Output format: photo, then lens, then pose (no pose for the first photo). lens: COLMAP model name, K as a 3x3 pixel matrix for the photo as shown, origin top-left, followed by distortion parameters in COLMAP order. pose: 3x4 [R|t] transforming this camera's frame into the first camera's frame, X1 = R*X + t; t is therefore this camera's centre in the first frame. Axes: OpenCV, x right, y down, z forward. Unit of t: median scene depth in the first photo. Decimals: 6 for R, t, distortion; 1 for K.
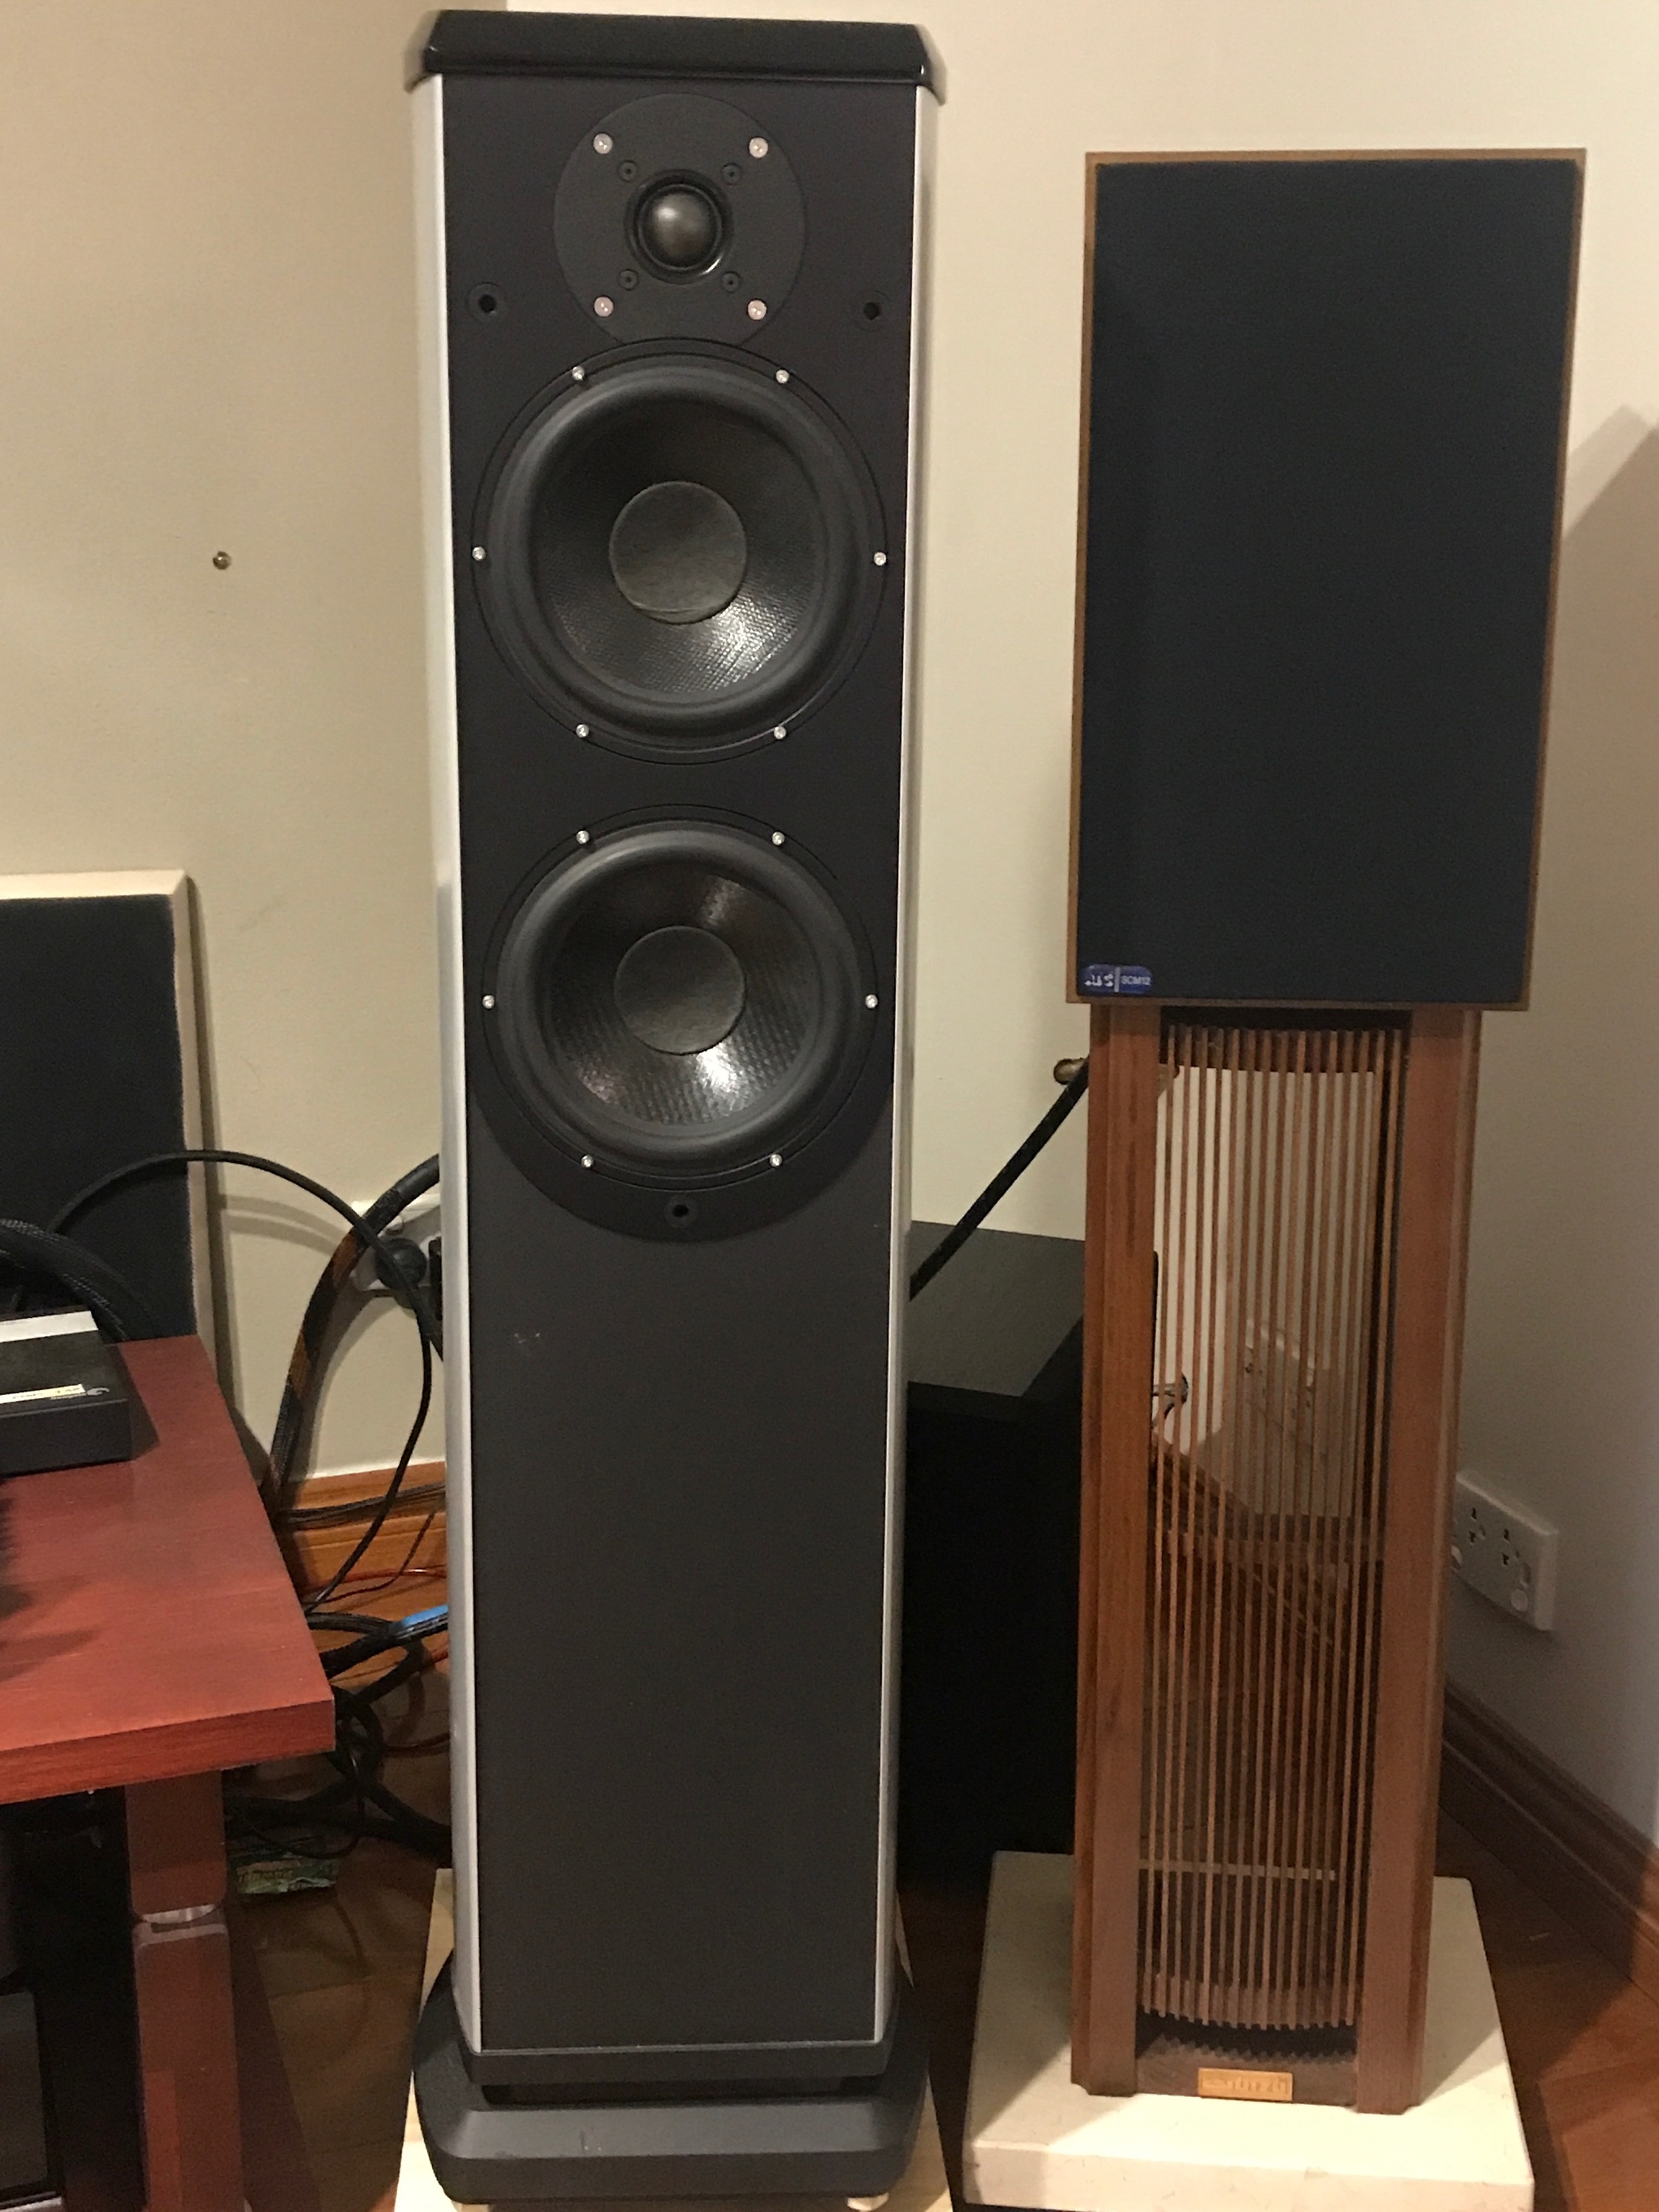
lens RADIAL K [[2719.7, 0, 819.9], [0, 2719.7, 1106.9], [0, 0, 1]] dist [0.104402, 0.000000]
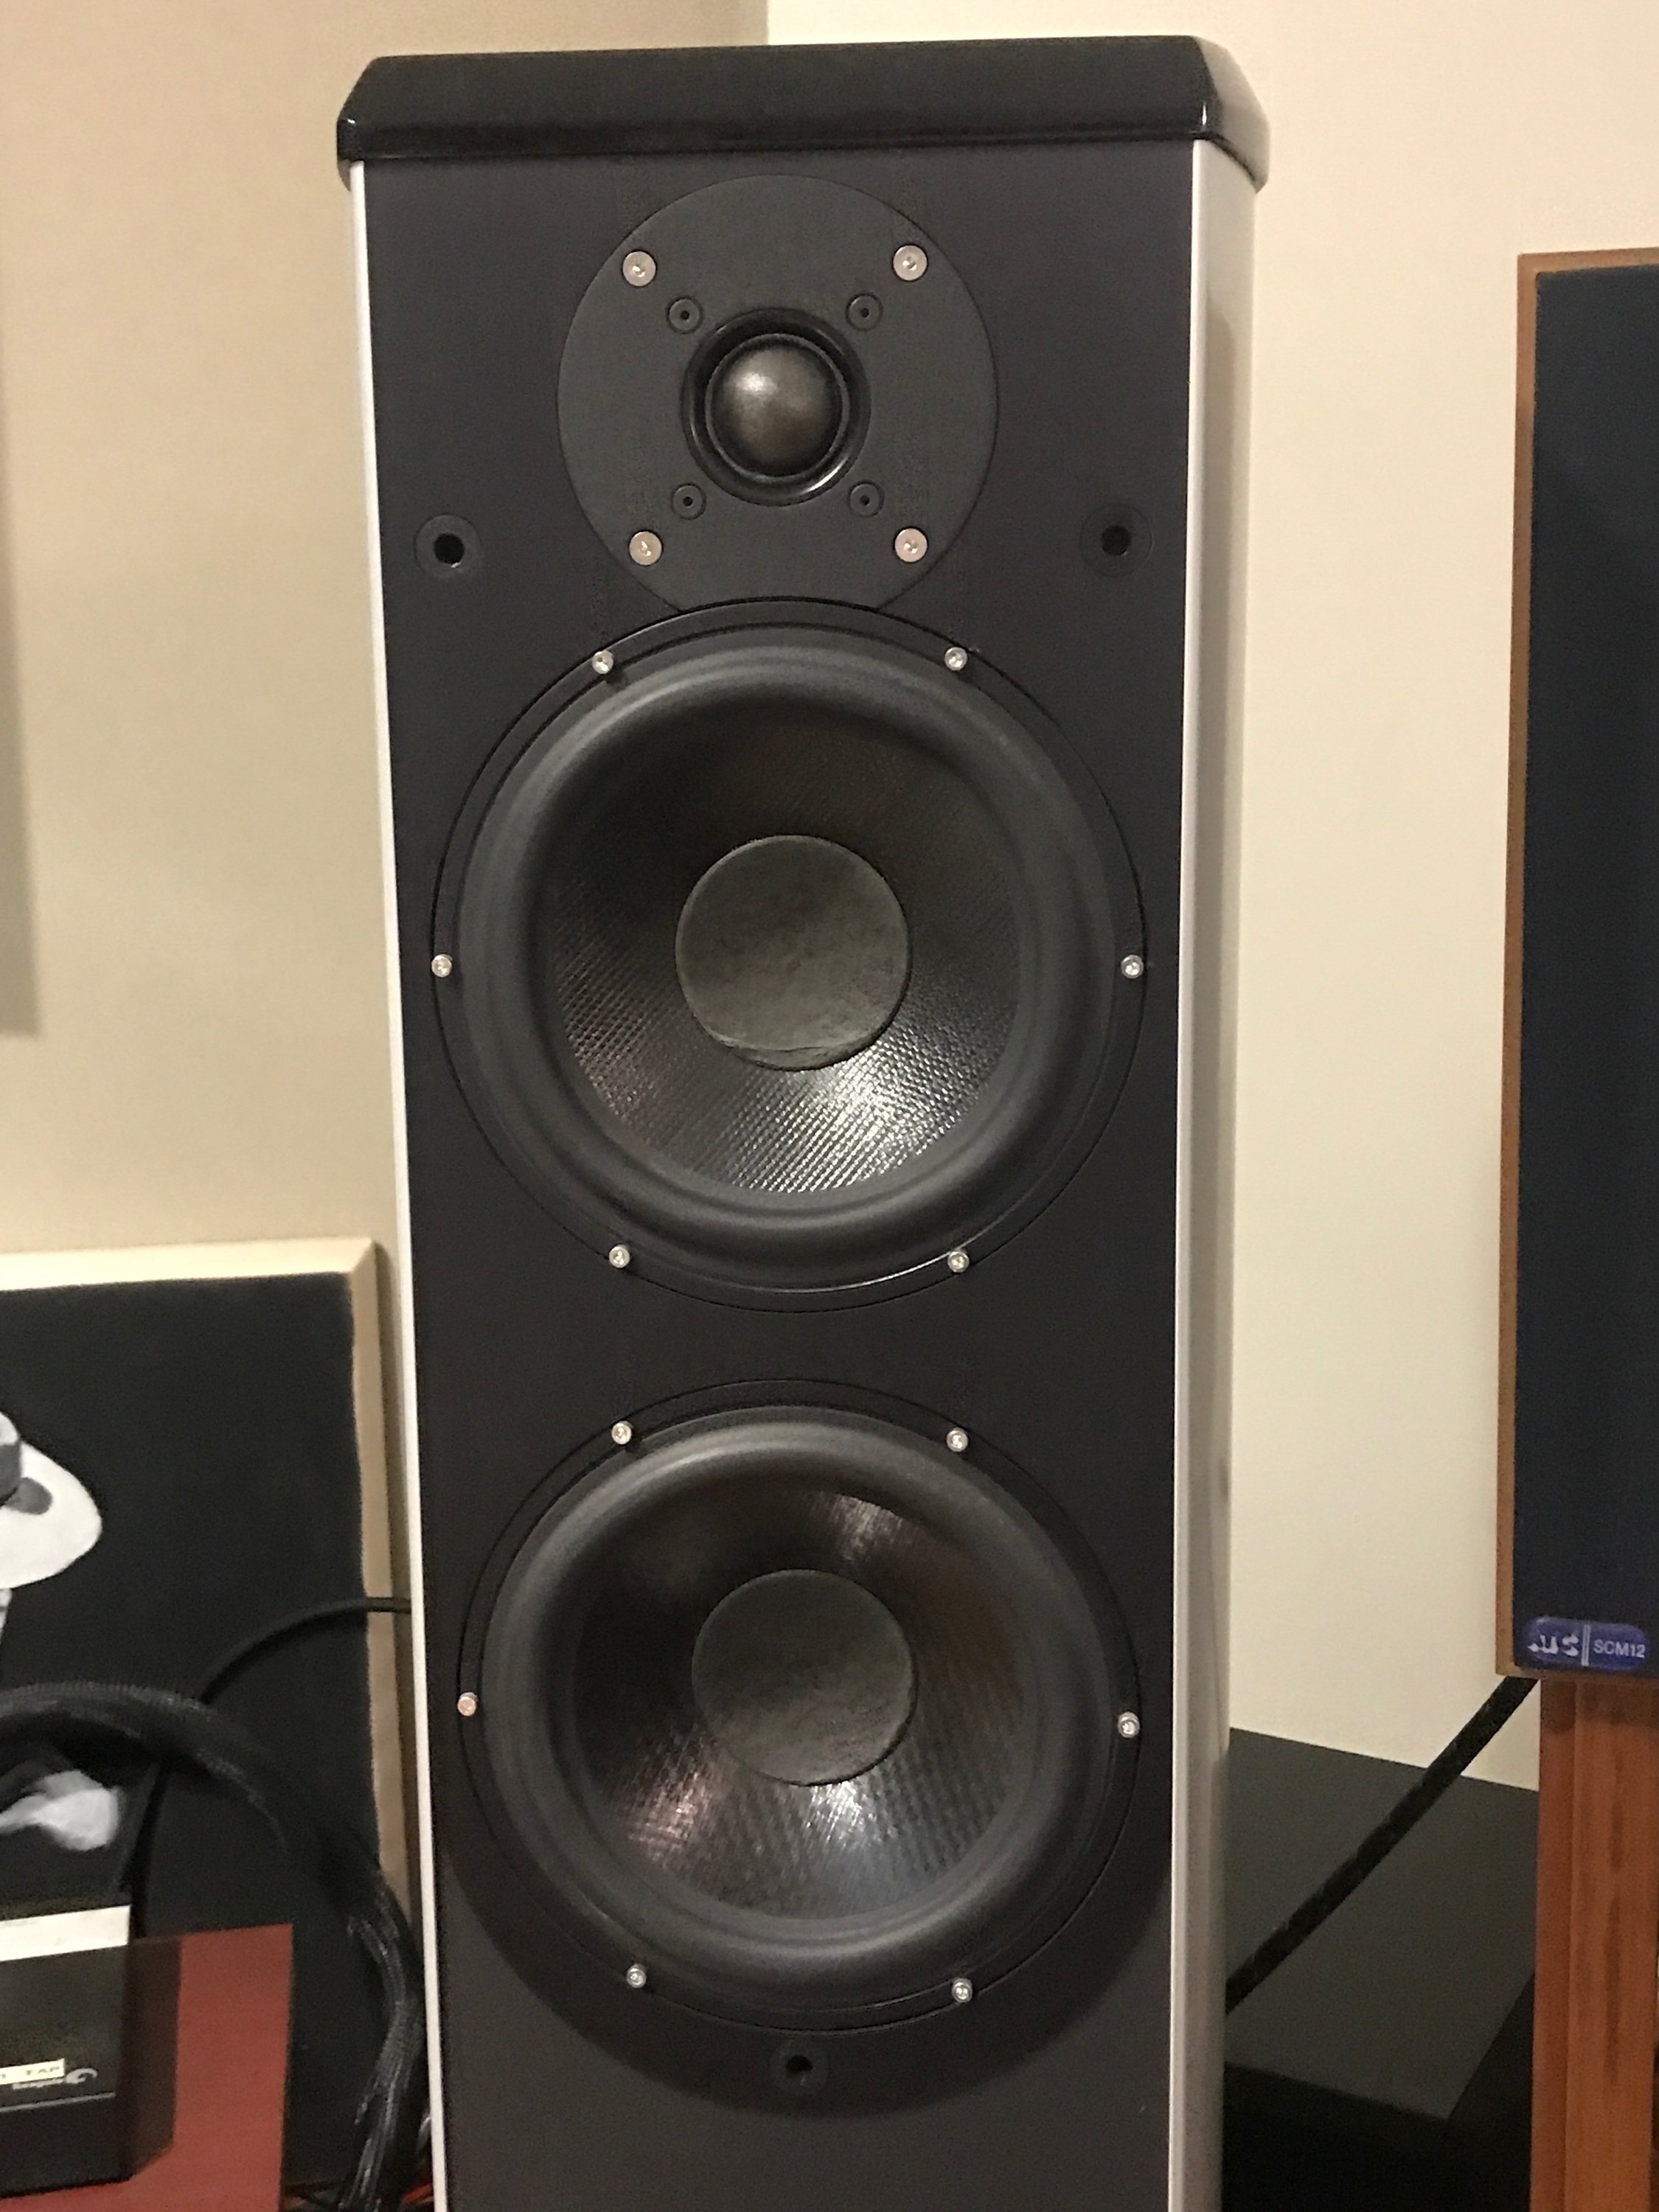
lens RADIAL K [[2719.7, 0, 833.7], [0, 2719.7, 1099.7], [0, 0, 1]] dist [0.104402, 0.000000]
pose [[0.985121, 0.009542, -0.171597, 0.056861], [-0.021467, 0.997469, -0.067778, -0.132564], [0.170516, 0.070453, 0.982833, 0.434387]]
